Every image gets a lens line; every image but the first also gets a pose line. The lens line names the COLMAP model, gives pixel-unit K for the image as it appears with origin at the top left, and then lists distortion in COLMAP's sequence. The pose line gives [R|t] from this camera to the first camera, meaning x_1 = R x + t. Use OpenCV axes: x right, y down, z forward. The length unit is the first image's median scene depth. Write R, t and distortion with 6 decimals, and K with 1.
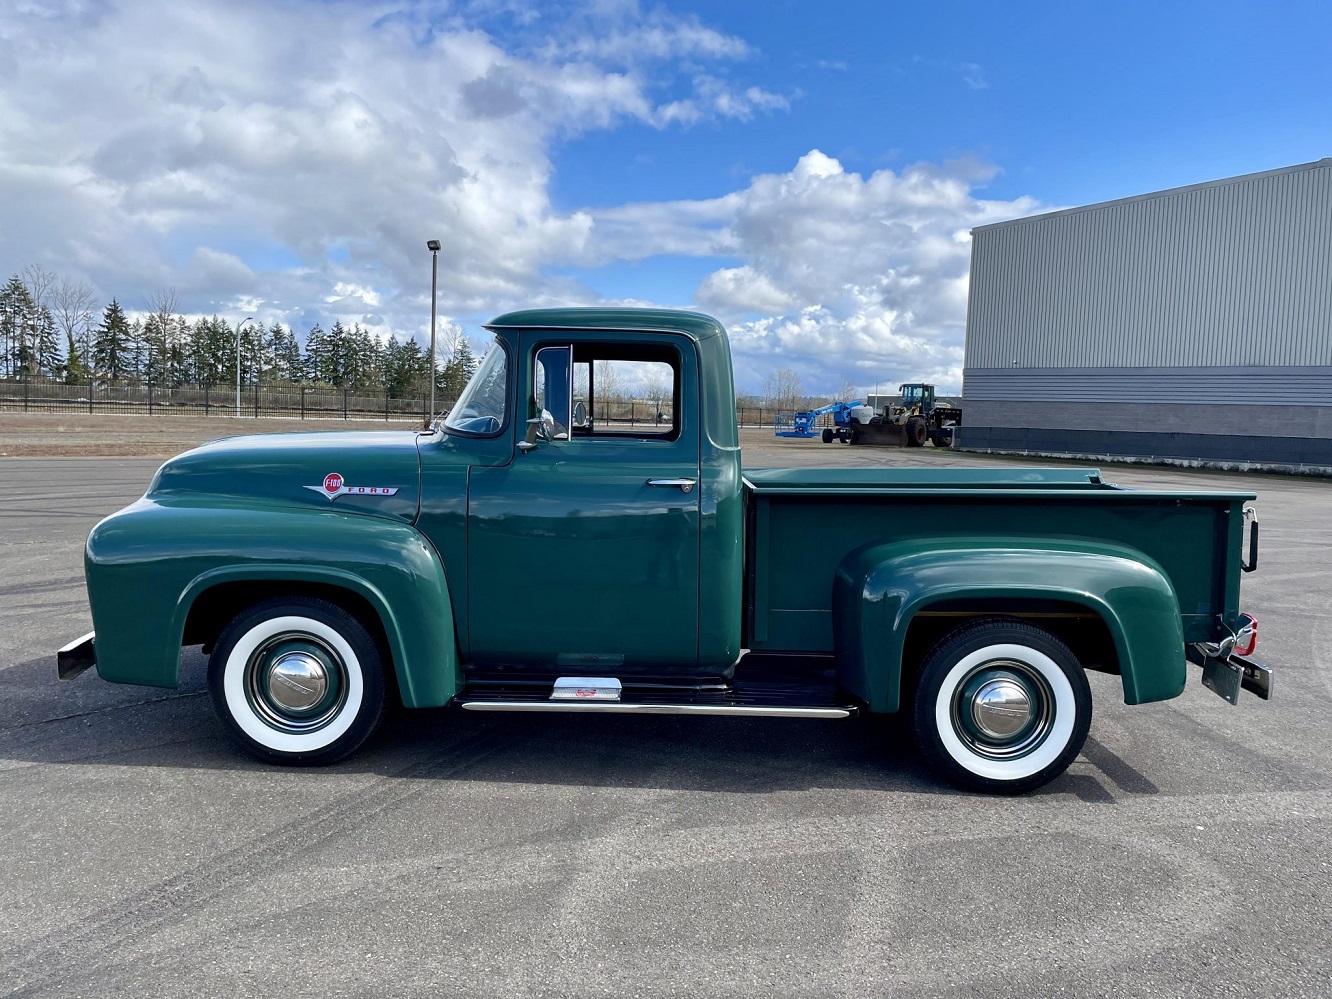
lens RADIAL K [[995.0, 0, 672.1], [0, 995.0, 498.3], [0, 0, 1]] dist [0.075208, -0.096714]
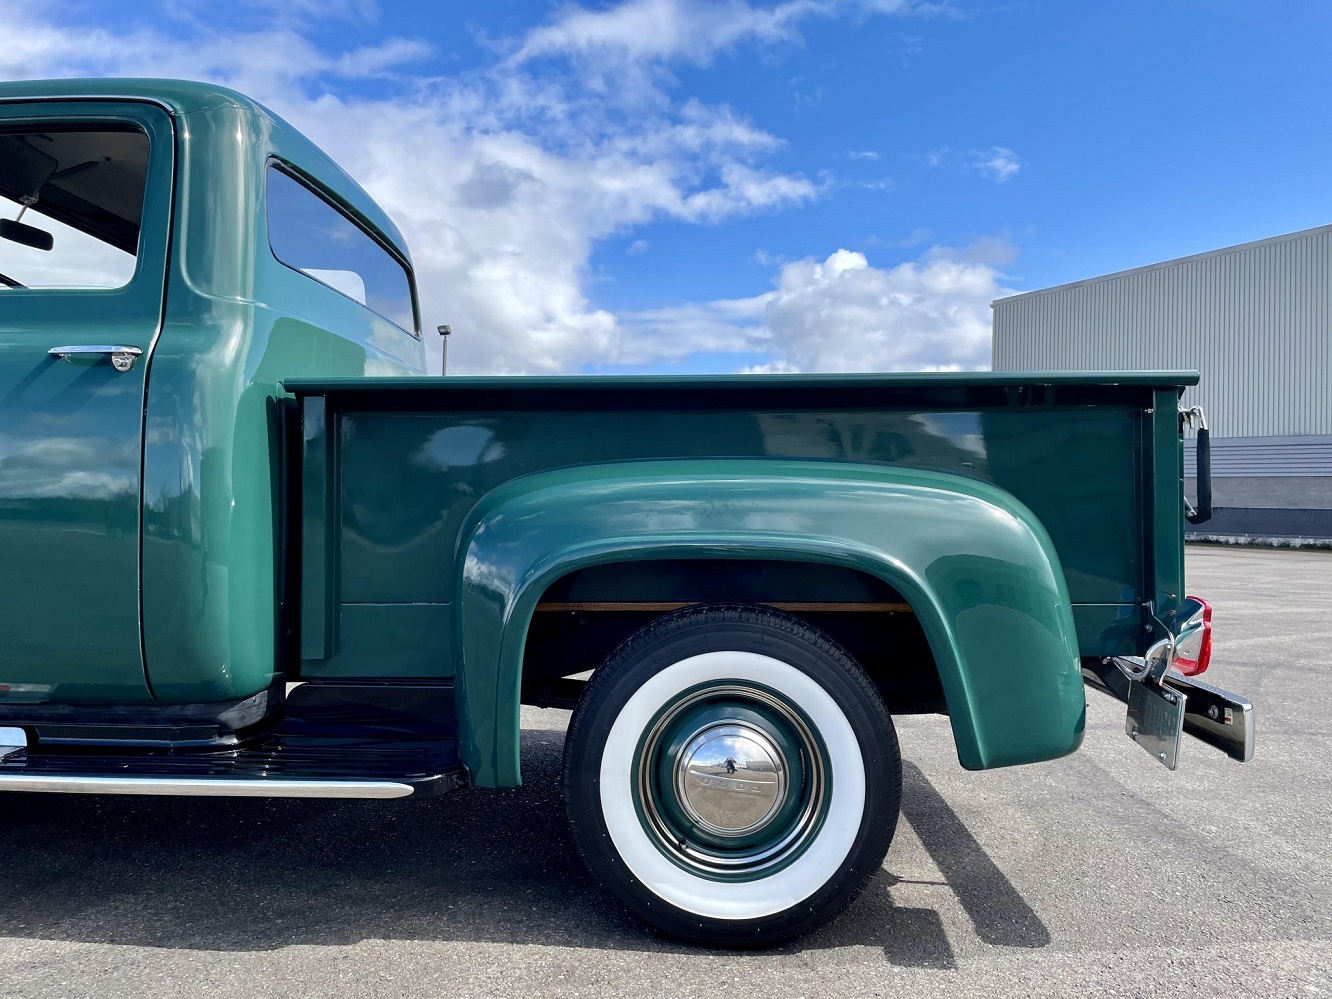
lens RADIAL K [[995.0, 0, 680.8], [0, 995.0, 496.4], [0, 0, 1]] dist [0.075208, -0.096714]
pose [[0.999249, -0.012028, -0.036847, 0.313935], [0.008327, 0.995053, -0.098996, 0.110617], [0.037856, 0.098614, 0.994405, 0.449106]]
